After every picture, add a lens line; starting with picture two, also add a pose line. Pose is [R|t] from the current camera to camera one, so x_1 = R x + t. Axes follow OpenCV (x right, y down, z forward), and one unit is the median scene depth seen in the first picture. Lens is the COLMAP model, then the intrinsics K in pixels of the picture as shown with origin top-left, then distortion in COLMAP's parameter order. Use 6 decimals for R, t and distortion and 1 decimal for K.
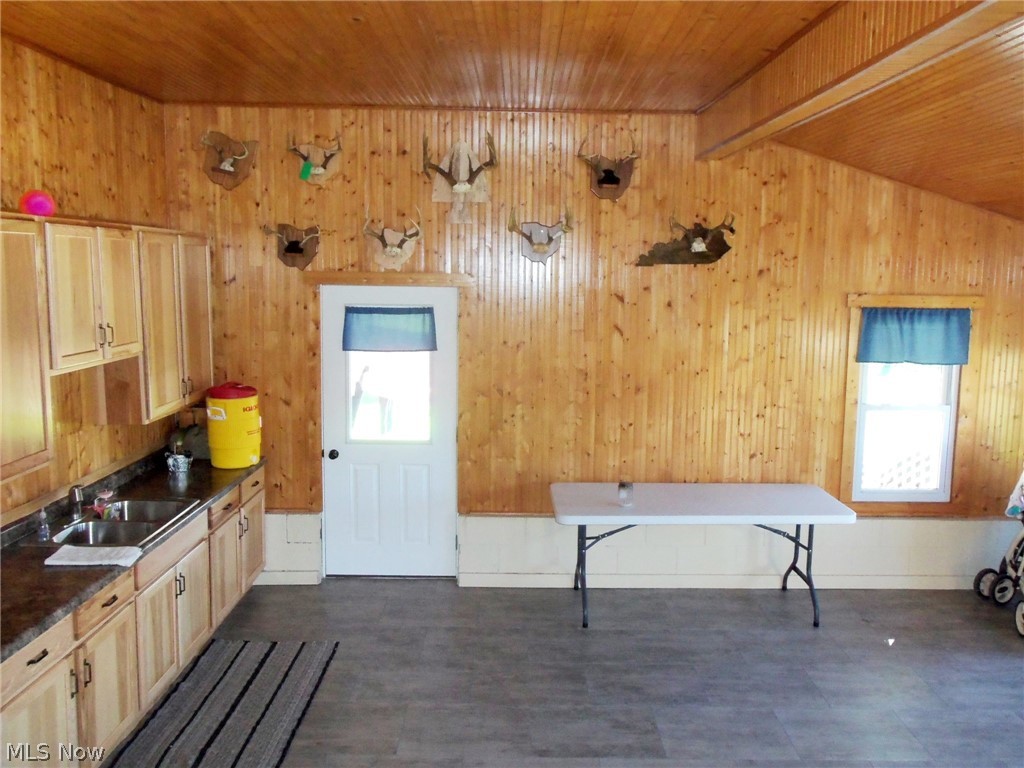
lens RADIAL K [[876.1, 0, 514.0], [0, 876.1, 386.2], [0, 0, 1]] dist [-0.000357, -0.001614]
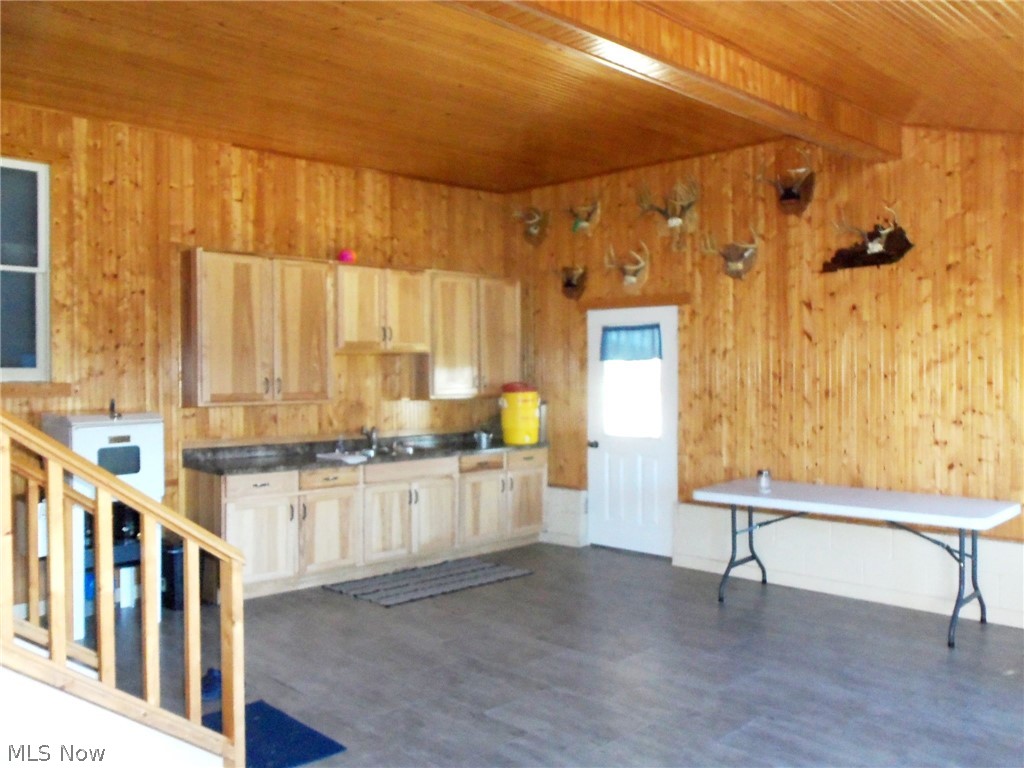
lens RADIAL K [[876.1, 0, 509.1], [0, 876.1, 380.2], [0, 0, 1]] dist [-0.000357, -0.001614]
pose [[0.699896, -0.009415, -0.714182, 0.624526], [-0.082651, 0.992128, -0.094077, 0.118019], [0.709446, 0.124872, 0.693609, 0.030405]]
